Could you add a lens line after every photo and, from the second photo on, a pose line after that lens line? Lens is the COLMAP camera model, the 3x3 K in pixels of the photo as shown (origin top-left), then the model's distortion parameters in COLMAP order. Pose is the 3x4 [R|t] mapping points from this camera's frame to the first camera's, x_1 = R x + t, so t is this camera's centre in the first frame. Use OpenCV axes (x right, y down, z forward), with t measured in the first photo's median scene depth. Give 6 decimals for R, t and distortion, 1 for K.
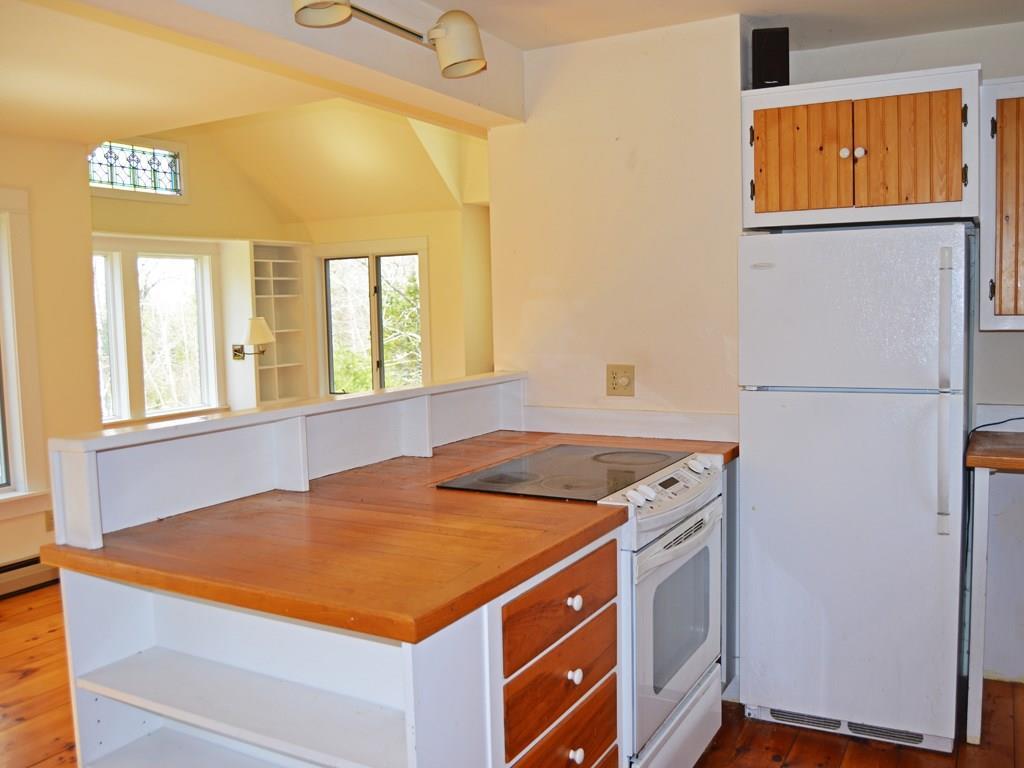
lens RADIAL K [[918.7, 0, 512.0], [0, 918.7, 384.0], [0, 0, 1]] dist [-0.076939, 0.007036]
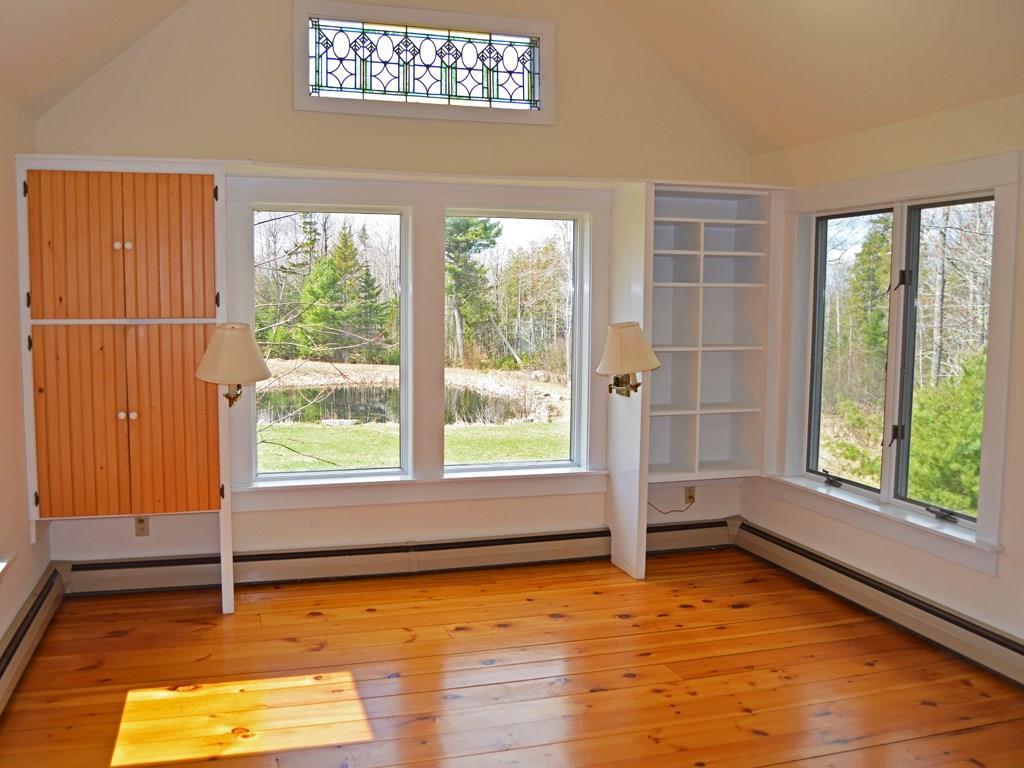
lens RADIAL K [[918.7, 0, 512.0], [0, 918.7, 384.0], [0, 0, 1]] dist [-0.076939, 0.007036]
pose [[0.715349, 0.091176, -0.692793, 0.051707], [-0.081049, 0.995585, 0.047337, -0.056539], [0.694051, 0.022288, 0.719581, 0.564462]]
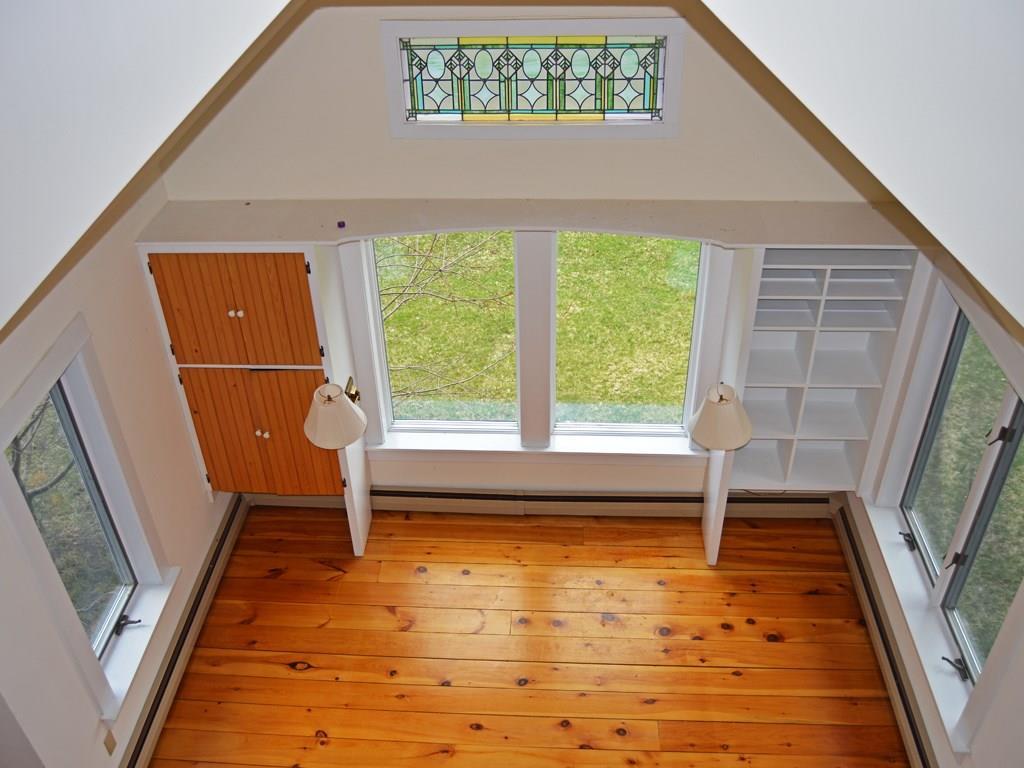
lens RADIAL K [[918.7, 0, 512.0], [0, 918.7, 384.0], [0, 0, 1]] dist [-0.076939, 0.007036]
pose [[0.429964, 0.530047, -0.730877, 0.060664], [-0.060612, 0.824646, 0.562392, -0.374034], [0.900809, -0.197508, 0.386695, 0.693522]]
